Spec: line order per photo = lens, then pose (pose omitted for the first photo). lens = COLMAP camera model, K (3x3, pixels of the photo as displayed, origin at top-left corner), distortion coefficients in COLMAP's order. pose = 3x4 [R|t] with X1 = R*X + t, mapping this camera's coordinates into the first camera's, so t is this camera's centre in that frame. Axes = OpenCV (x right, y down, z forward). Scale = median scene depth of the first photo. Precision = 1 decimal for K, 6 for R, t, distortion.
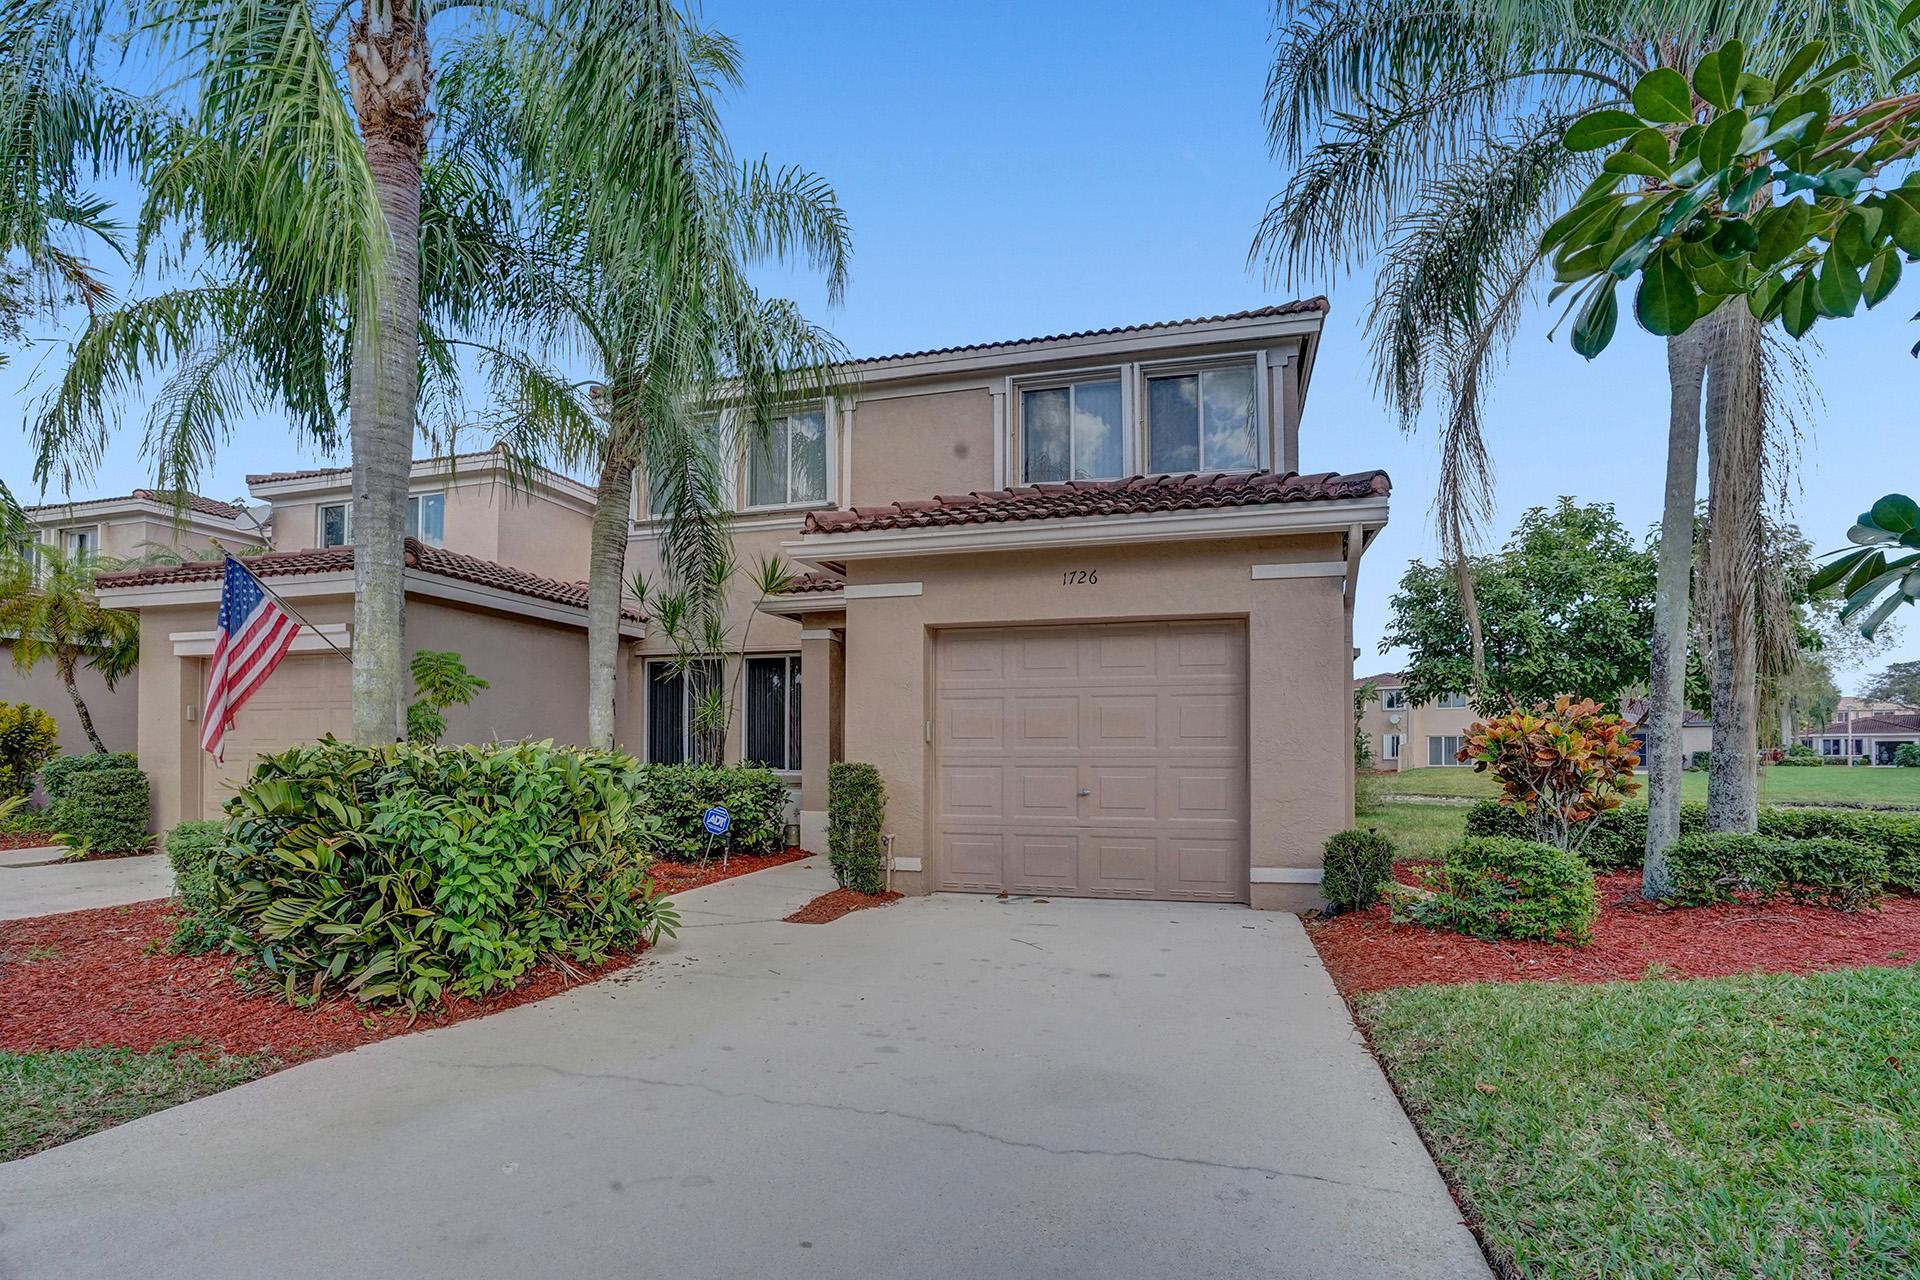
lens RADIAL K [[890.5, 0, 964.4], [0, 890.5, 649.5], [0, 0, 1]] dist [-0.072990, 0.029816]
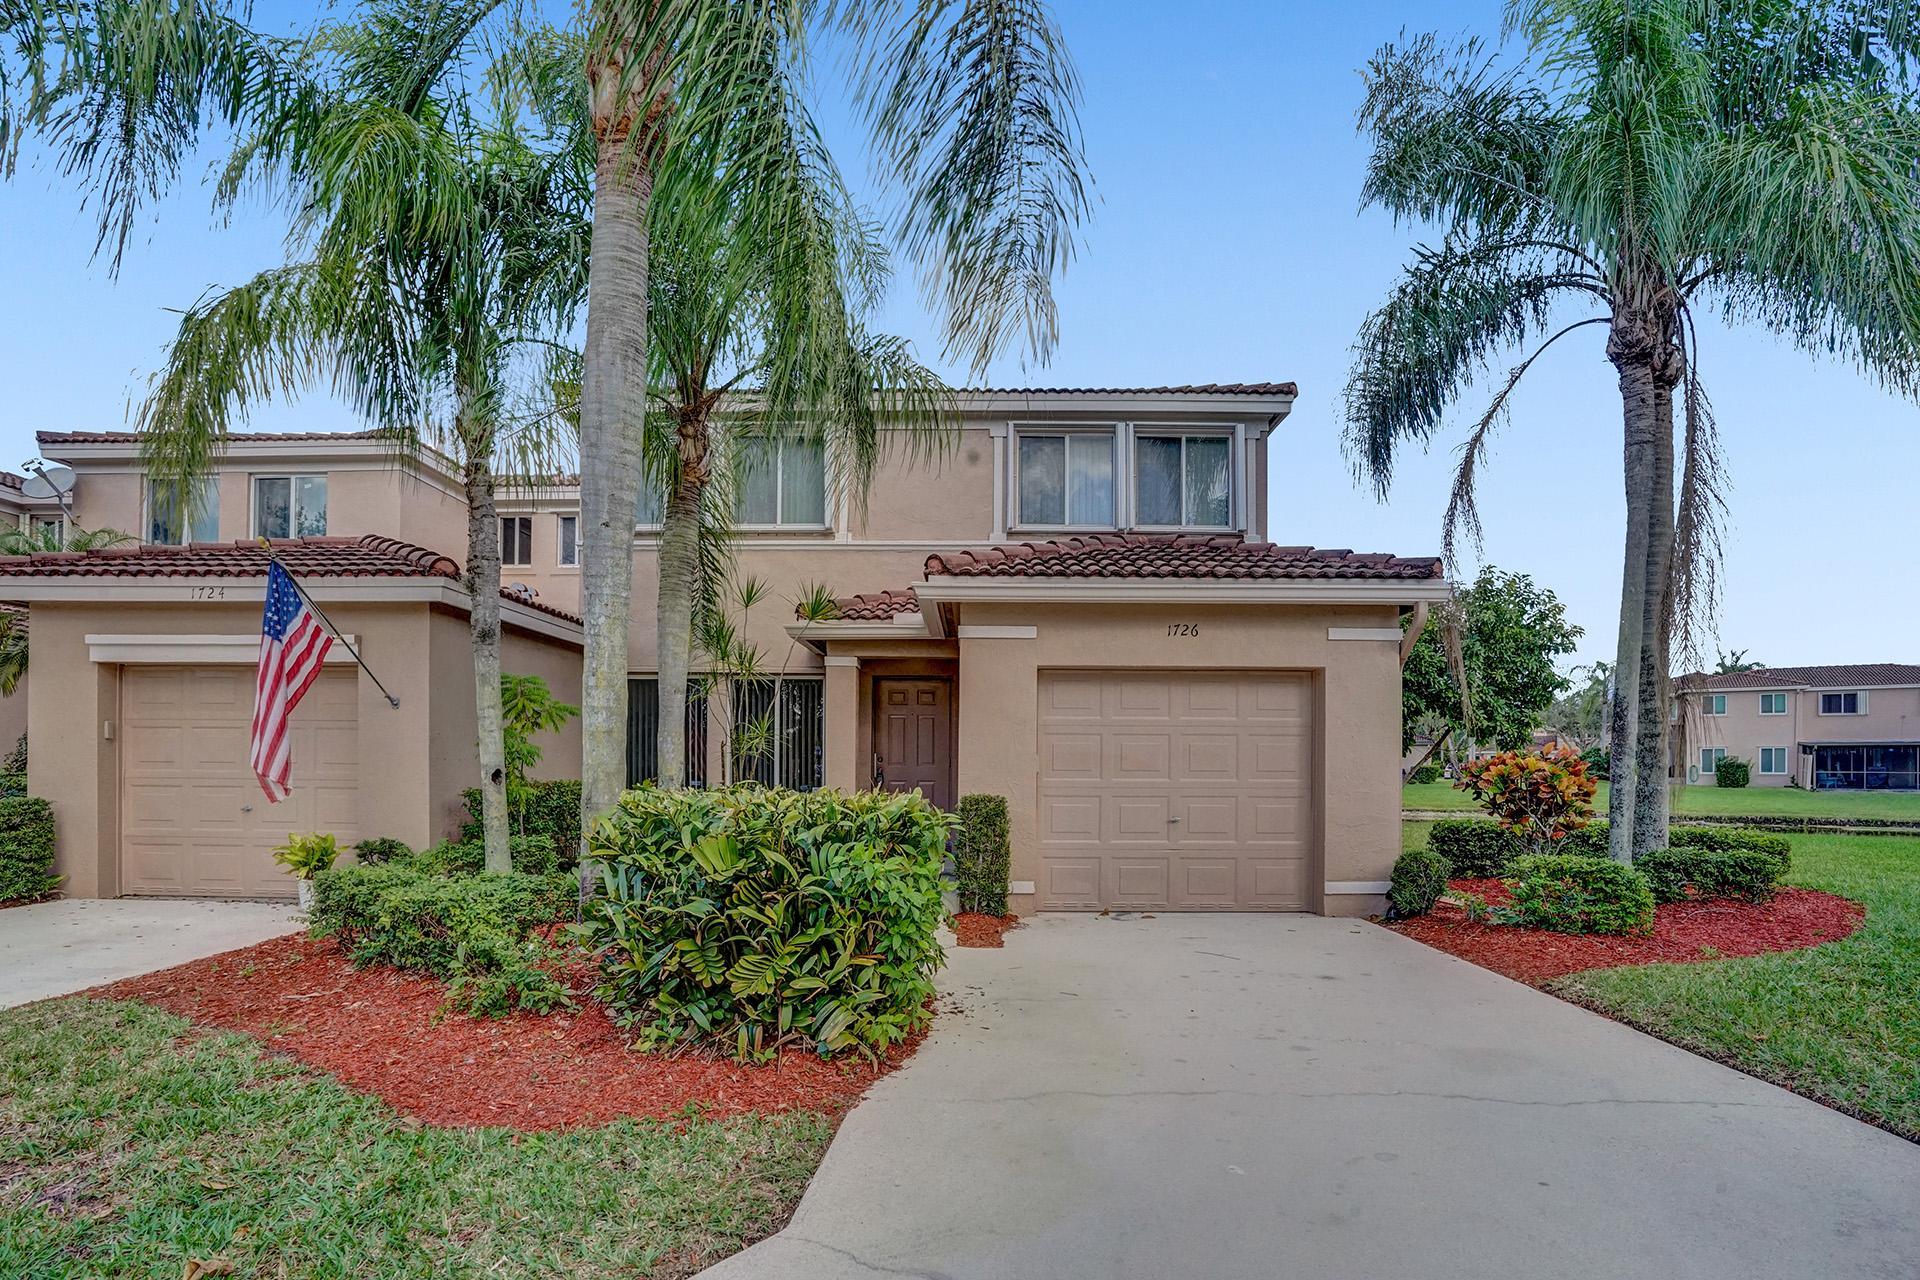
lens RADIAL K [[885.5, 0, 960.5], [0, 885.5, 667.8], [0, 0, 1]] dist [-0.071589, 0.029186]
pose [[0.969025, 0.032185, 0.244857, -0.400975], [-0.034805, 0.999374, 0.006381, -0.028921], [-0.244498, -0.014705, 0.969538, -0.018704]]
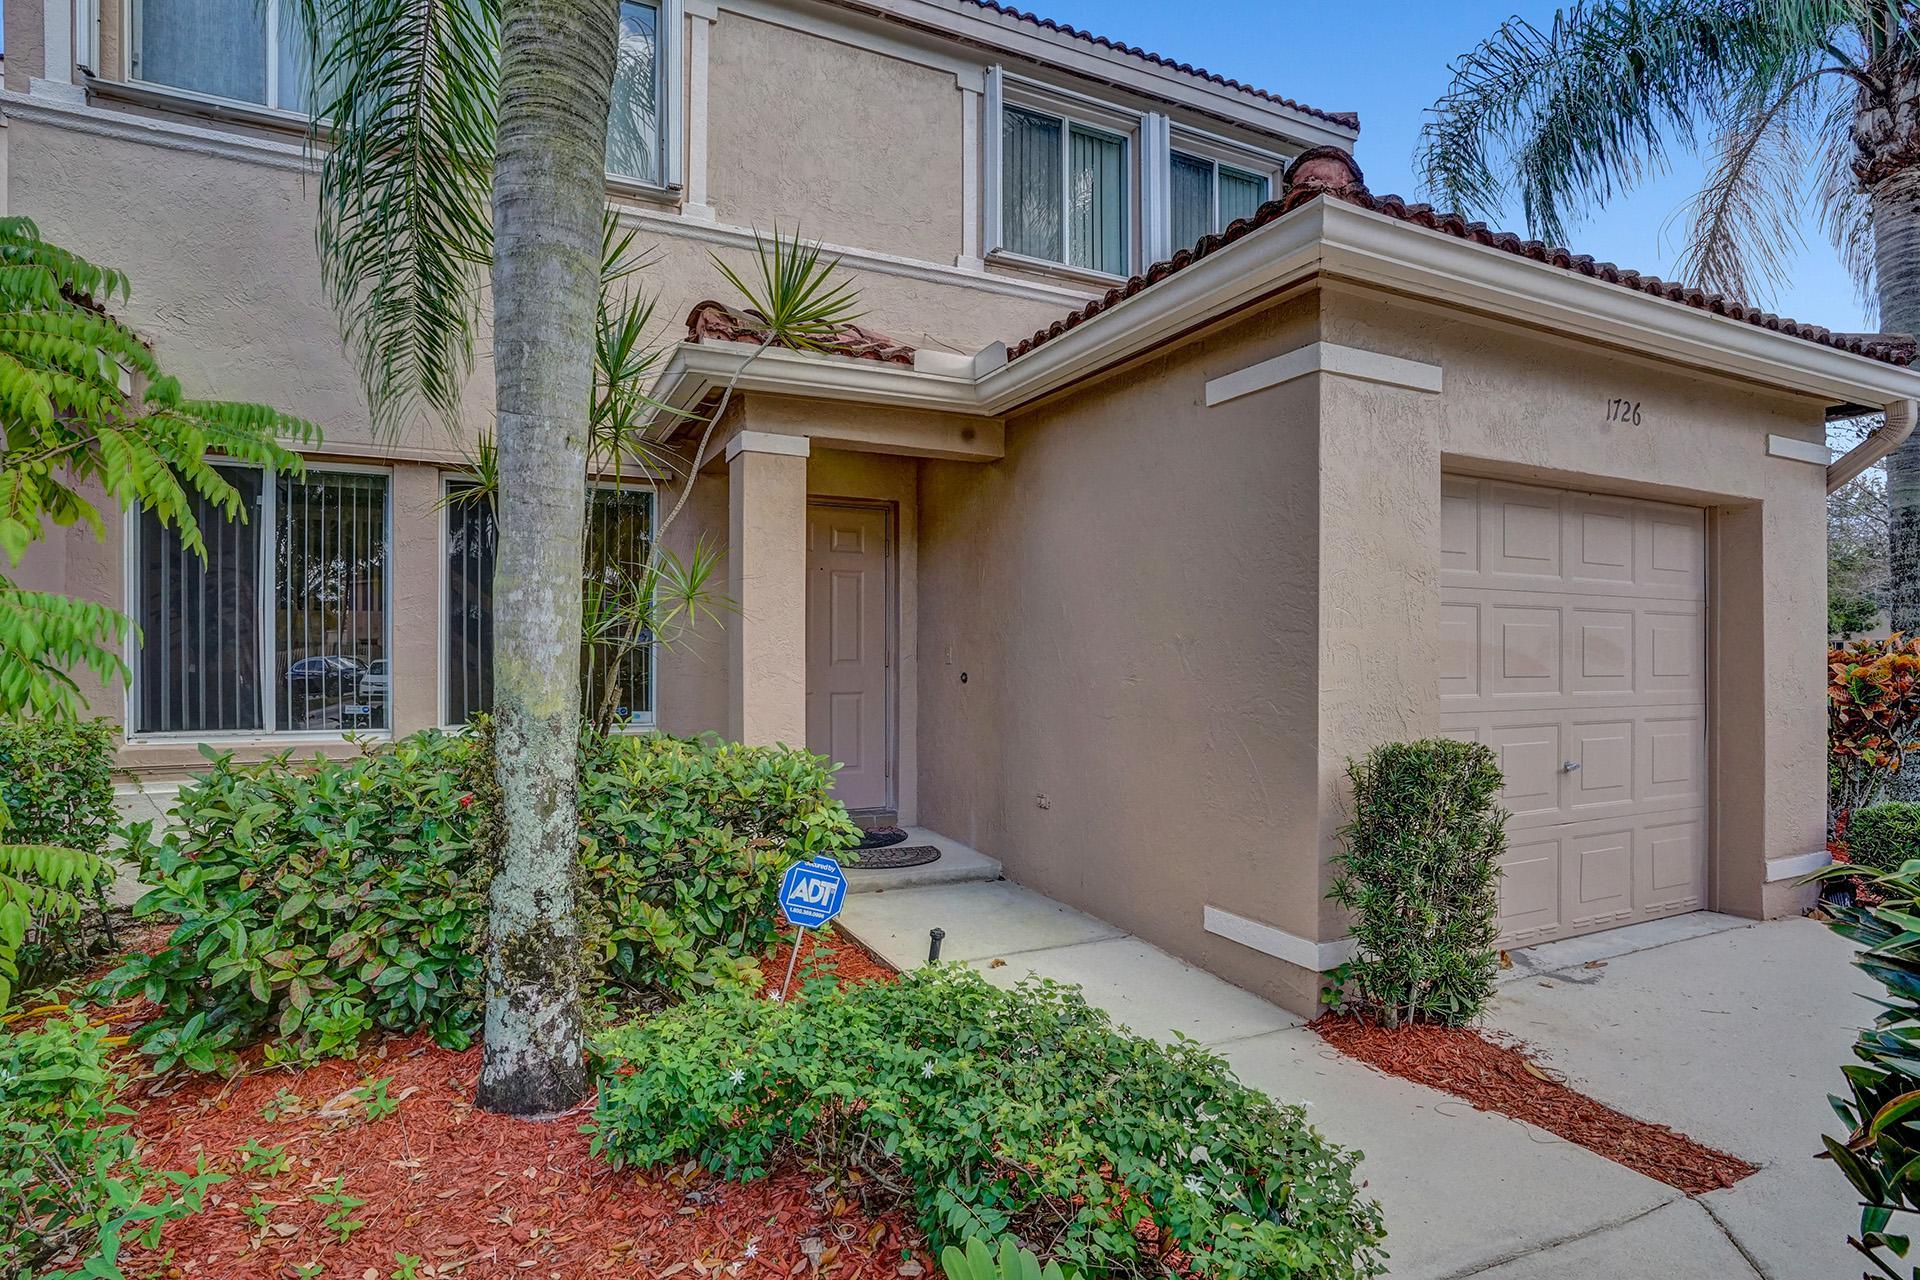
lens RADIAL K [[934.5, 0, 951.7], [0, 934.5, 594.3], [0, 0, 1]] dist [0.000757, 0.000295]
pose [[0.760000, 0.036729, 0.648884, -0.595759], [-0.082392, 0.995791, 0.040136, 0.051140], [-0.644679, -0.083966, 0.759828, 0.770560]]
